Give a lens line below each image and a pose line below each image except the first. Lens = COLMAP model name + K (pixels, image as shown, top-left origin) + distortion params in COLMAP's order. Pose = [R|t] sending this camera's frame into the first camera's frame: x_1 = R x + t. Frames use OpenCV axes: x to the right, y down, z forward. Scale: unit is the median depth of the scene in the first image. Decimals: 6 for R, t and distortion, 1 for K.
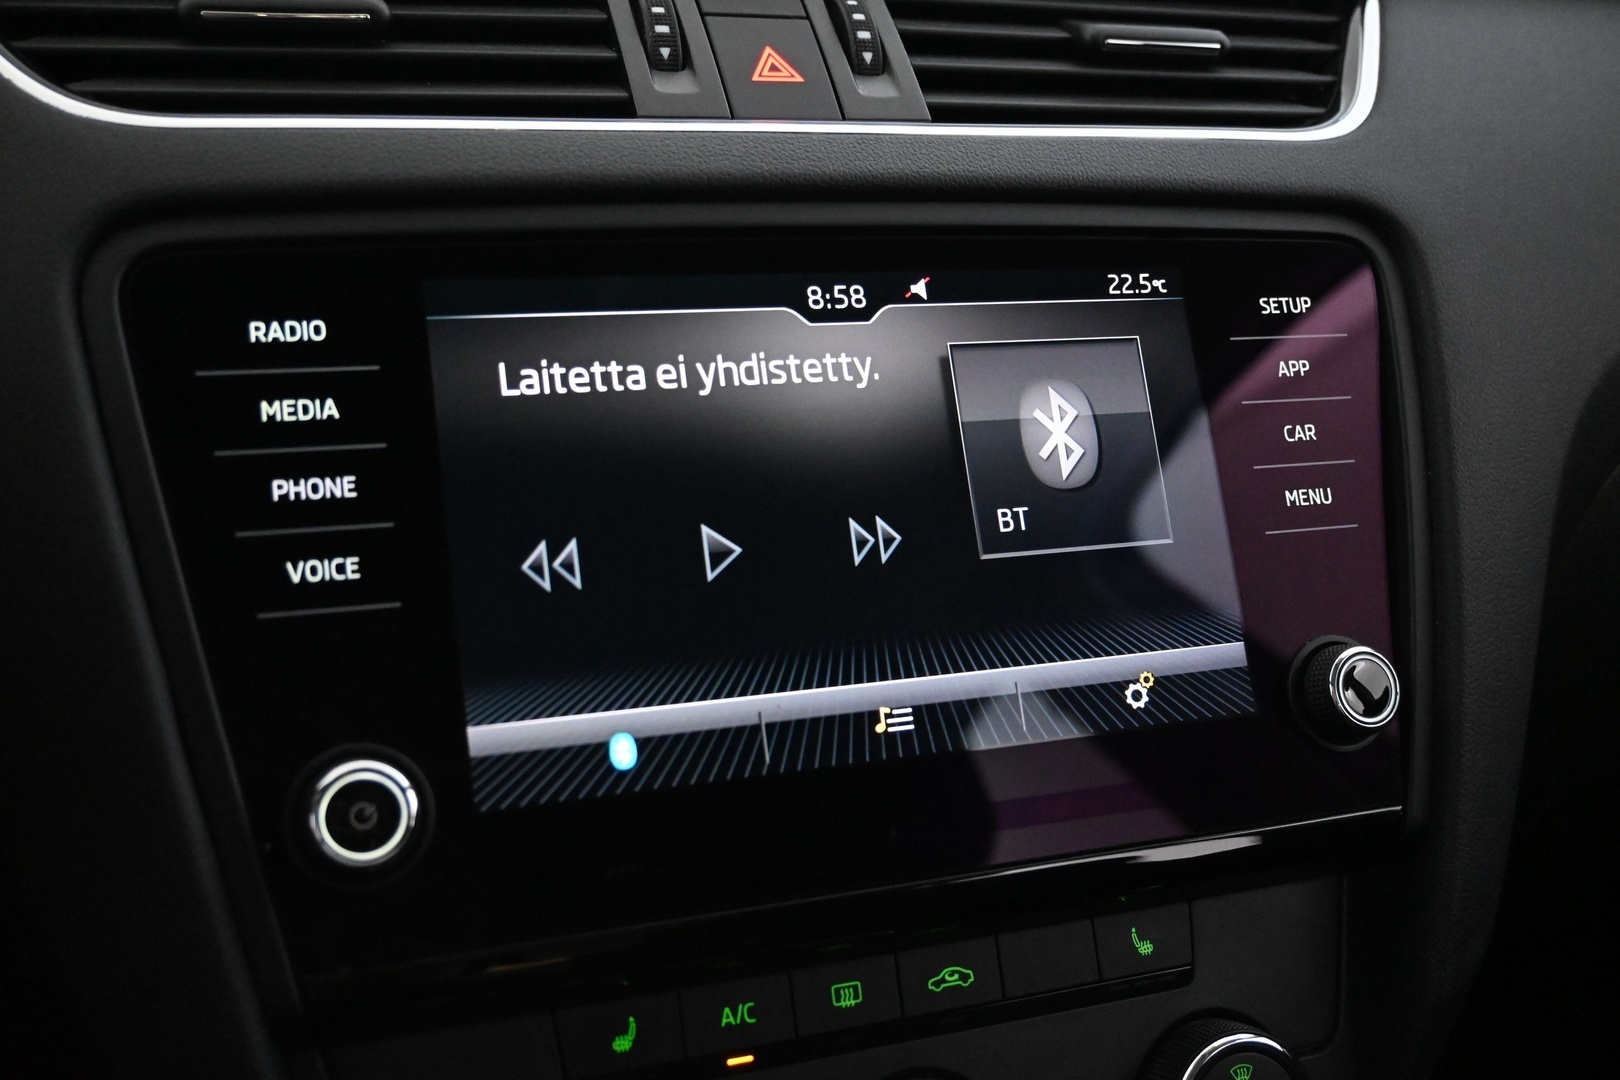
lens RADIAL K [[1635.5, 0, 810.0], [0, 1635.5, 540.0], [0, 0, 1]] dist [0.002056, -0.002703]
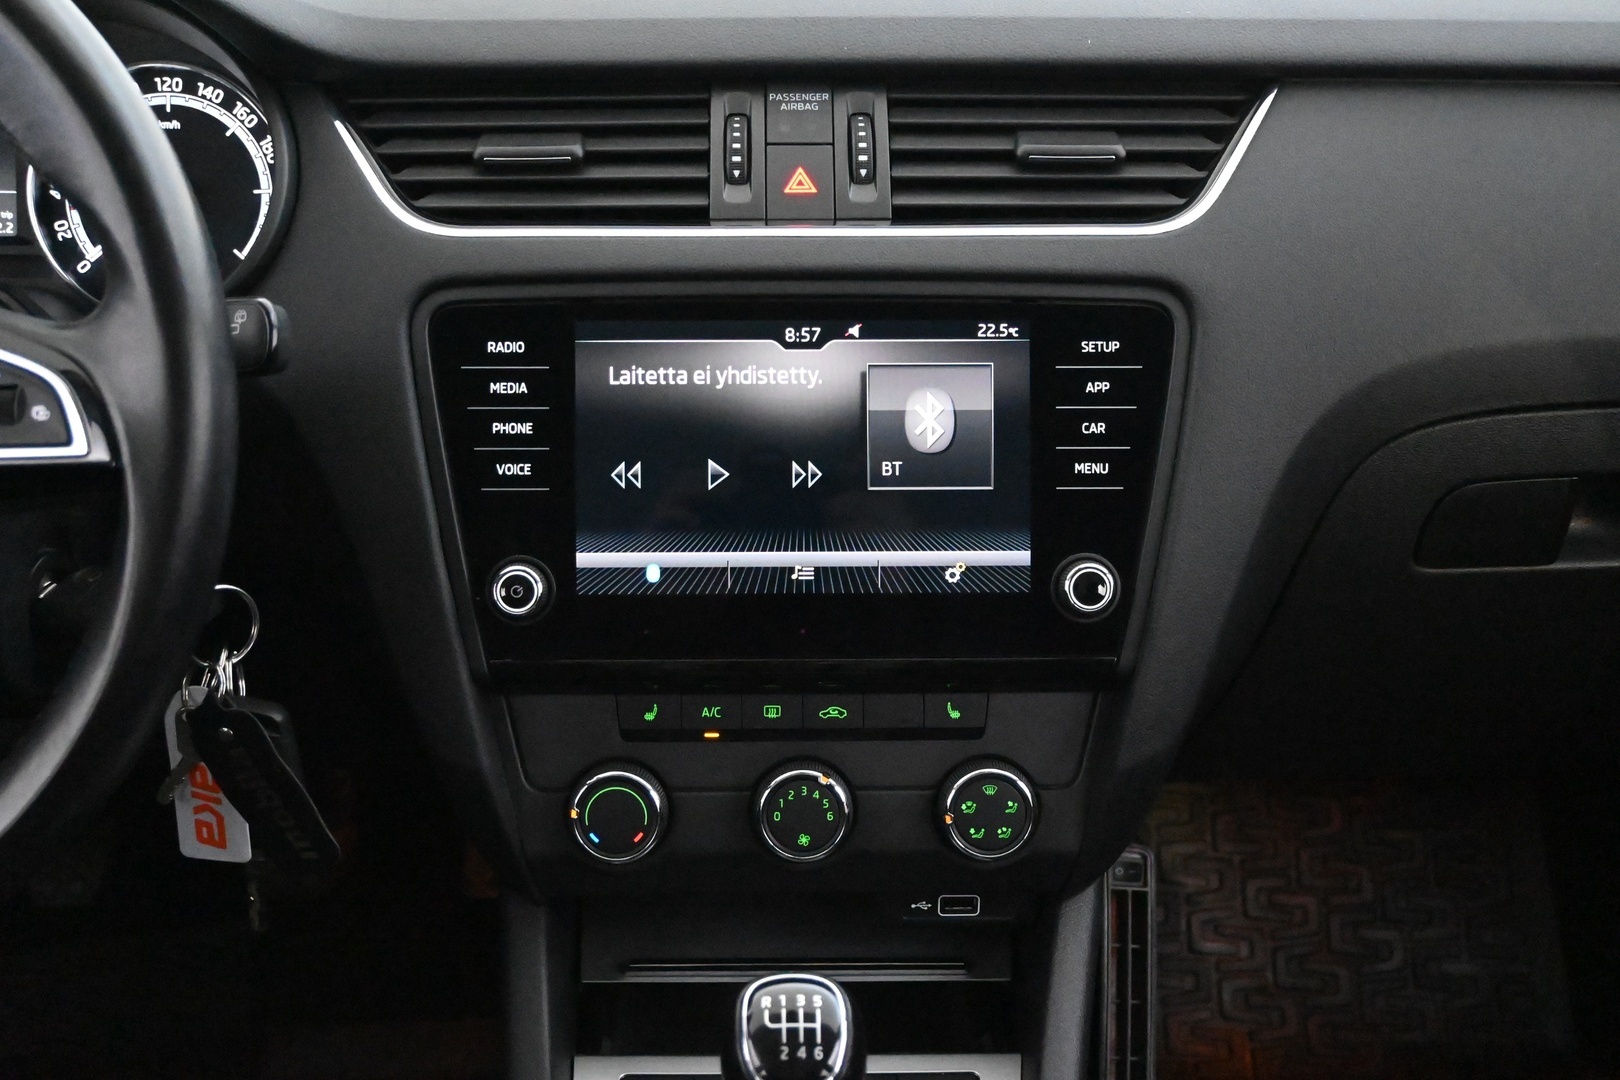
lens RADIAL K [[2003.2, 0, 810.0], [0, 2003.2, 540.0], [0, 0, 1]] dist [0.011086, -0.007048]
pose [[0.943106, 0.131703, -0.305294, 0.737720], [-0.072420, 0.977526, 0.197984, -0.372178], [0.324508, -0.164611, 0.931449, -1.093042]]
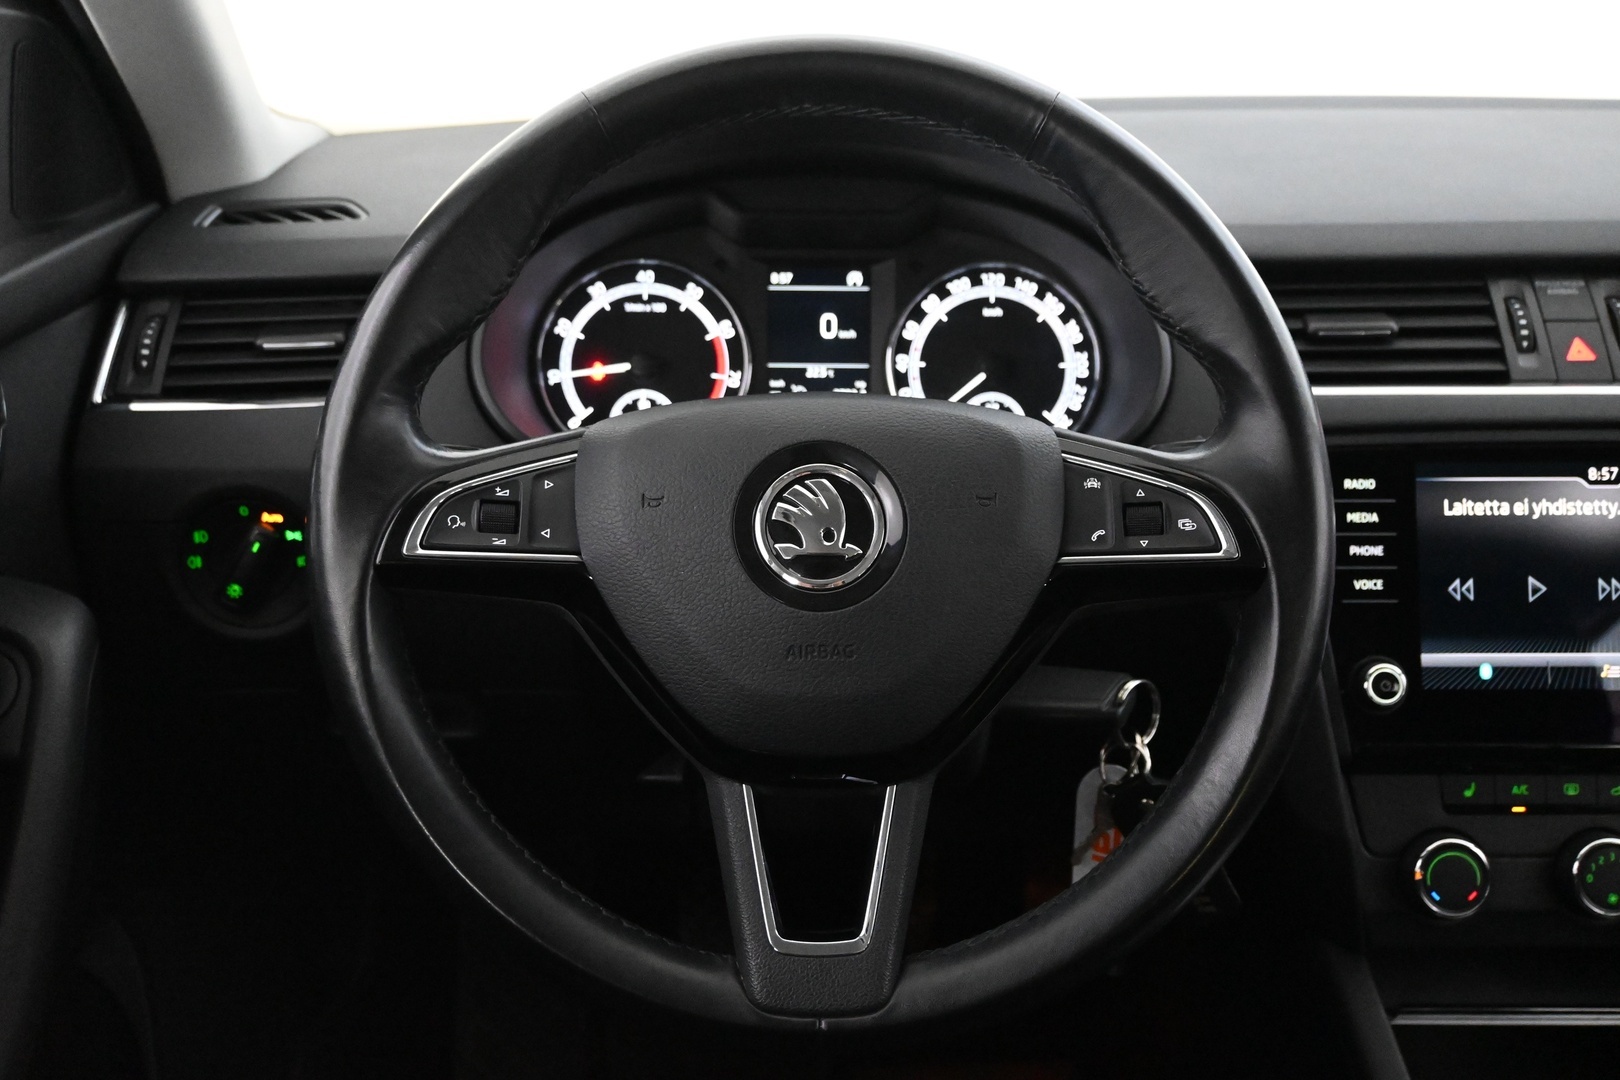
lens RADIAL K [[1609.1, 0, 810.0], [0, 1609.1, 540.0], [0, 0, 1]] dist [0.010493, -0.015555]
pose [[0.937504, 0.103135, -0.332340, -0.255595], [-0.070750, 0.991614, 0.108147, -0.223784], [0.340706, -0.077875, 0.936939, -1.387311]]
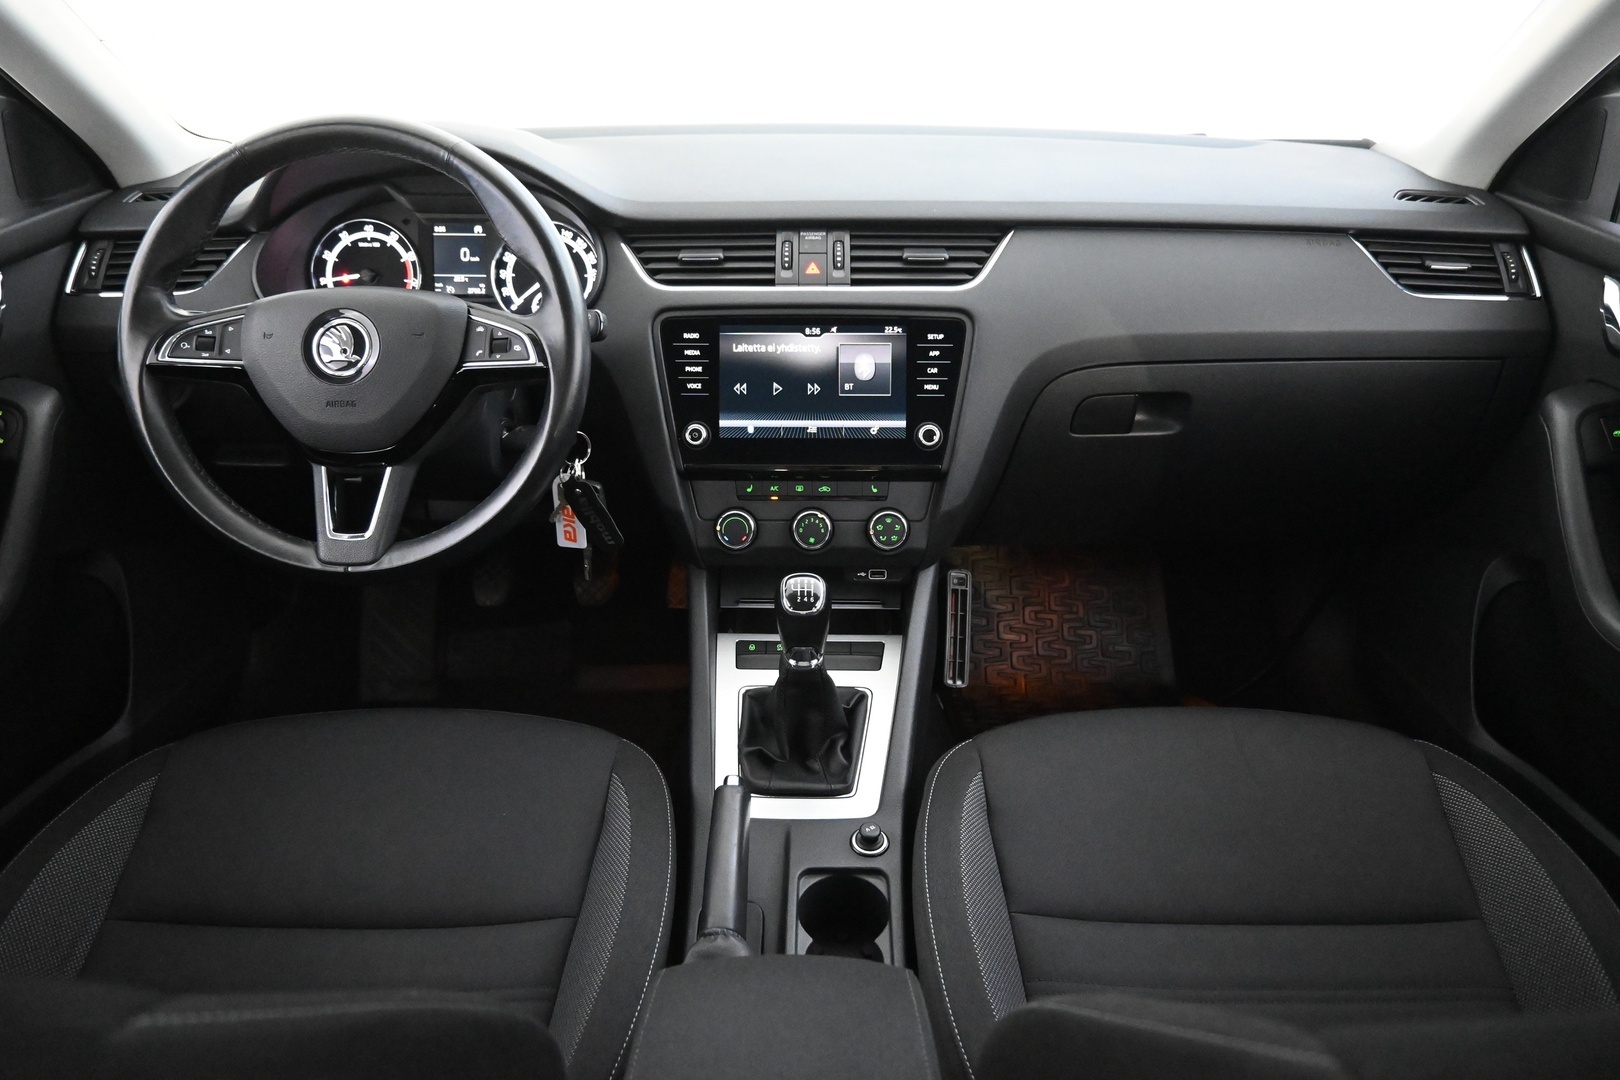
lens RADIAL K [[1107.3, 0, 810.0], [0, 1107.3, 540.0], [0, 0, 1]] dist [-0.001840, -0.005600]
pose [[0.932002, 0.148630, -0.330578, 1.088348], [-0.074322, 0.971043, 0.227050, -0.284359], [0.354752, -0.187042, 0.916060, -1.838408]]
